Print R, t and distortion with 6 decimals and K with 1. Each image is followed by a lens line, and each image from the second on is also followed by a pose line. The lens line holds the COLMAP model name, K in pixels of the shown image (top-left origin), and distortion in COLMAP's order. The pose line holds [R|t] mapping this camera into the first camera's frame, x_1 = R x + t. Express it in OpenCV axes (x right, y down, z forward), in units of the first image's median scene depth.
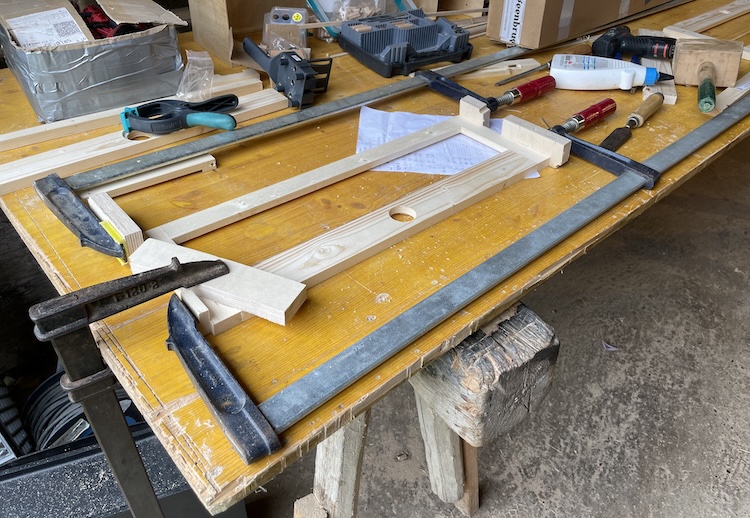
lens RADIAL K [[573.2, 0, 376.0], [0, 573.2, 235.3], [0, 0, 1]] dist [0.062220, -0.084802]
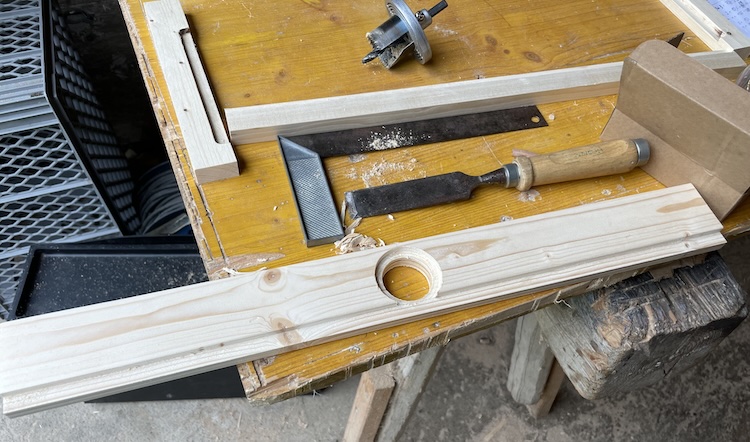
lens RADIAL K [[563.3, 0, 386.6], [0, 563.3, 265.2], [0, 0, 1]] dist [0.065842, -0.096268]
pose [[0.947982, 0.288208, -0.135154, -0.019885], [-0.231537, 0.915660, 0.328569, -0.001999], [0.218452, -0.280185, 0.934760, 0.127199]]
